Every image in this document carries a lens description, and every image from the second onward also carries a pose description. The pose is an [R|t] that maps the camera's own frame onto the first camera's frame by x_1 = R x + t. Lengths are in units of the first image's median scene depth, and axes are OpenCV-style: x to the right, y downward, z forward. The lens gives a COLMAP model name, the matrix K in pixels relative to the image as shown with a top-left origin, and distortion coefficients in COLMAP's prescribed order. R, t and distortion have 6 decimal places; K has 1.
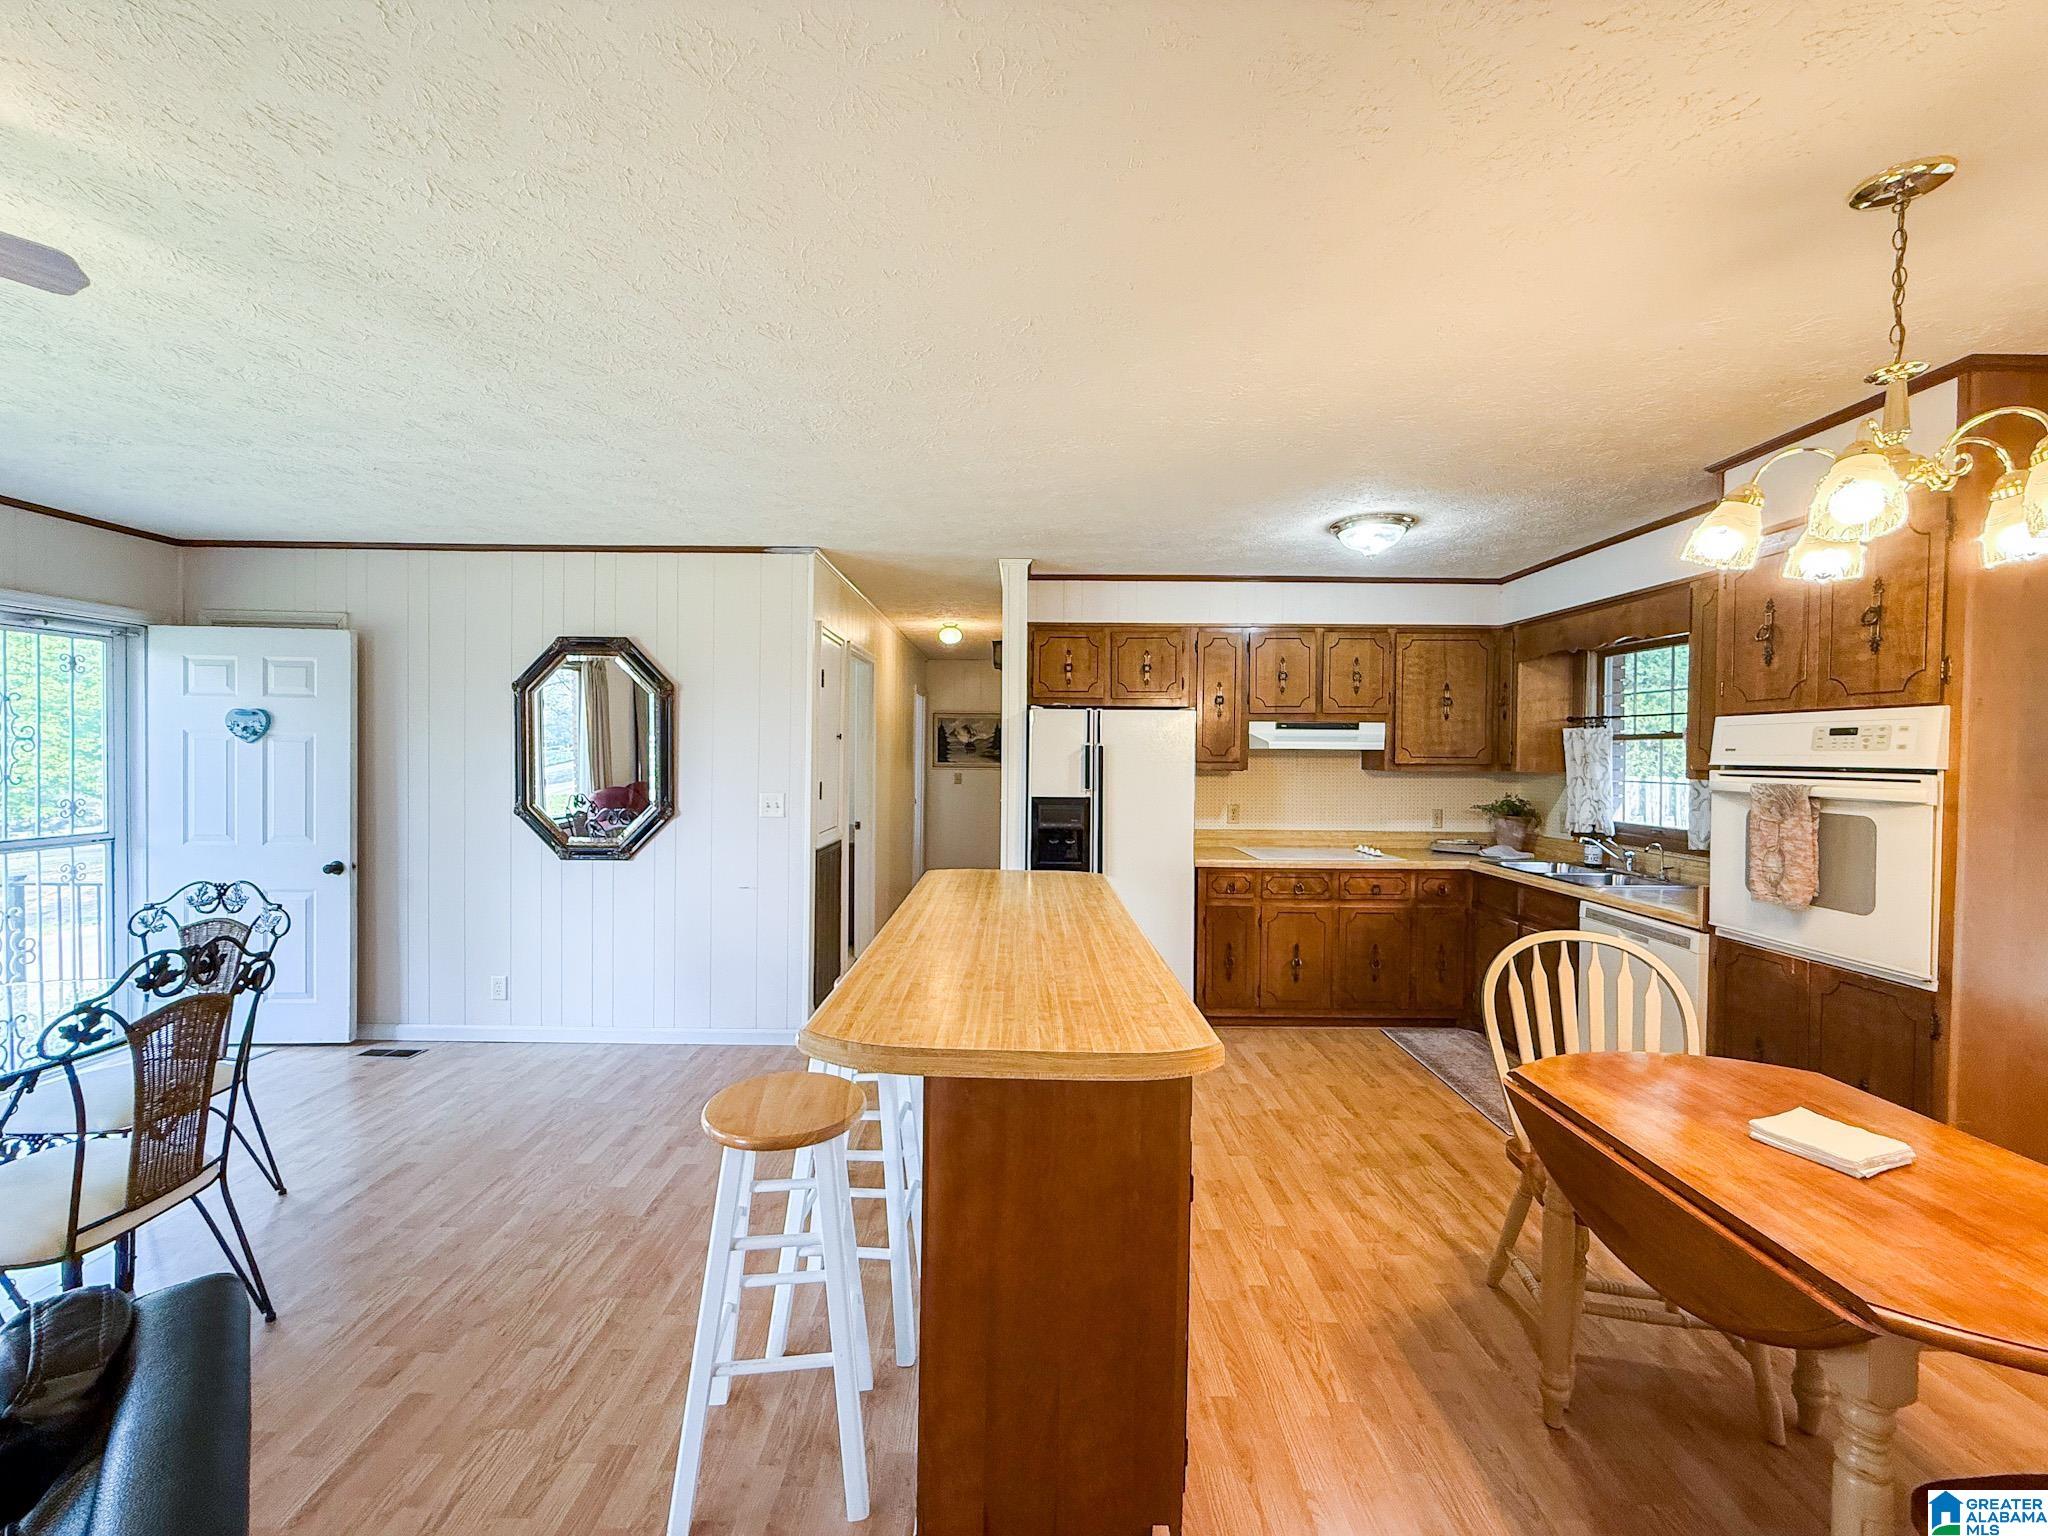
lens RADIAL K [[816.3, 0, 1015.2], [0, 816.3, 767.1], [0, 0, 1]] dist [0.000702, -0.000183]
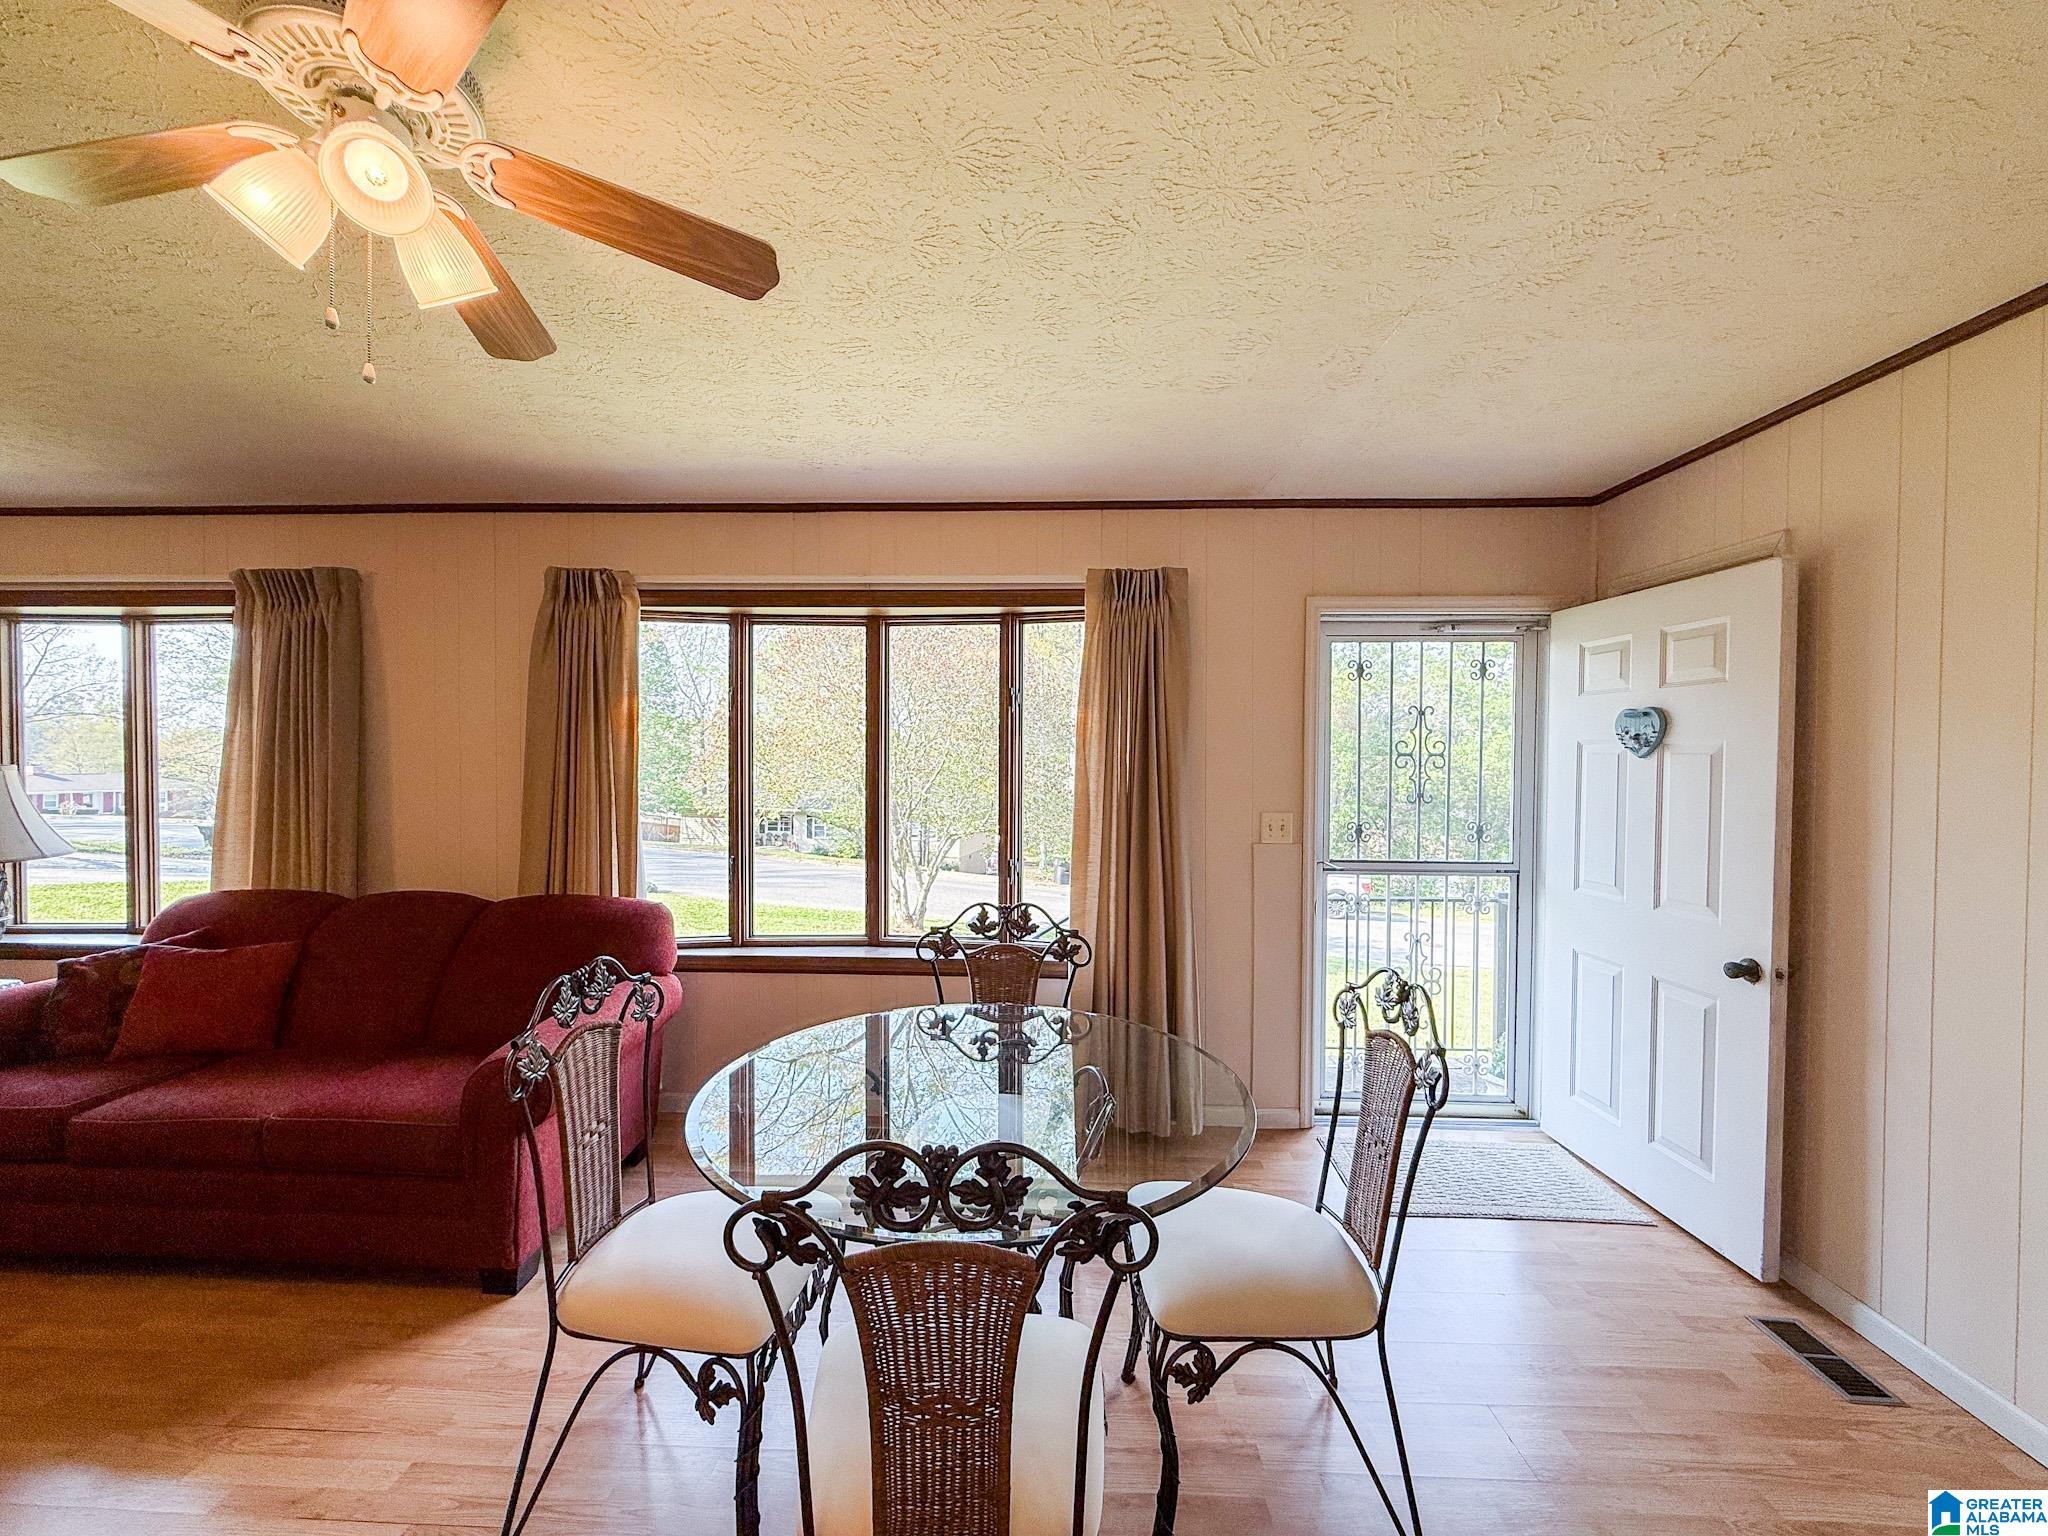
lens RADIAL K [[816.3, 0, 1016.9], [0, 816.3, 766.8], [0, 0, 1]] dist [0.000702, -0.000183]
pose [[-0.030445, 0.002119, -0.999534, -0.231430], [-0.027011, 0.999631, 0.002942, -0.009662], [0.999171, 0.027088, -0.030376, 0.488721]]
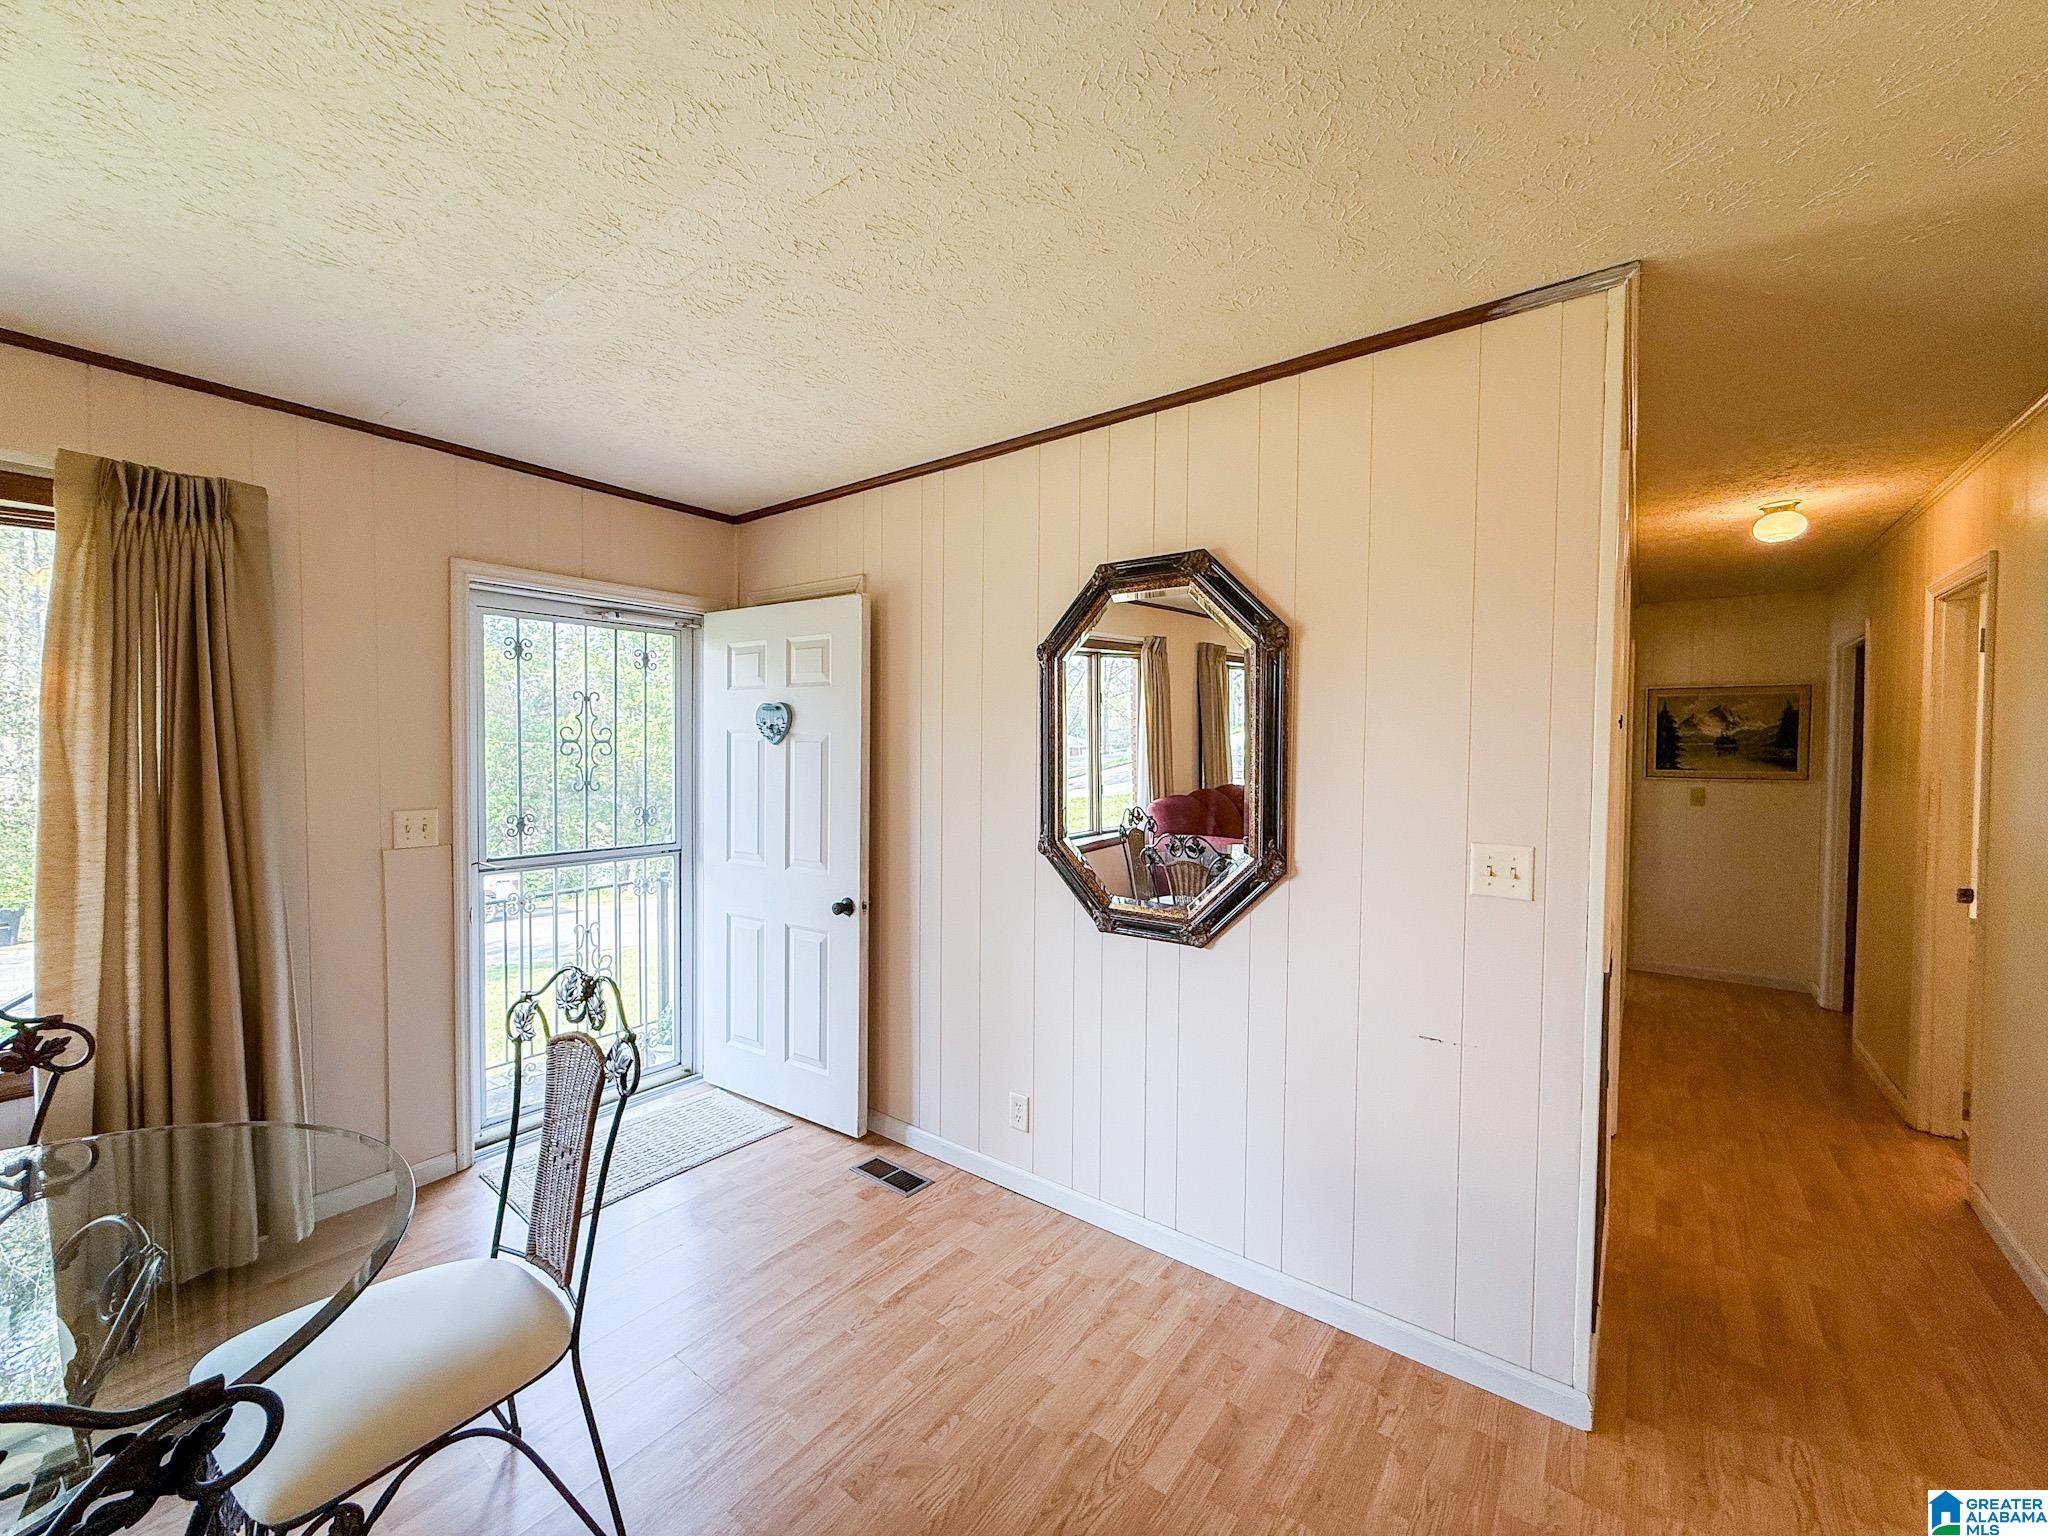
lens RADIAL K [[816.3, 0, 1016.3], [0, 816.3, 766.3], [0, 0, 1]] dist [0.000702, -0.000183]
pose [[0.799640, 0.007085, -0.600438, -0.244903], [-0.008703, 0.999962, 0.000209, -0.009653], [0.600417, 0.005059, 0.799671, 0.480686]]
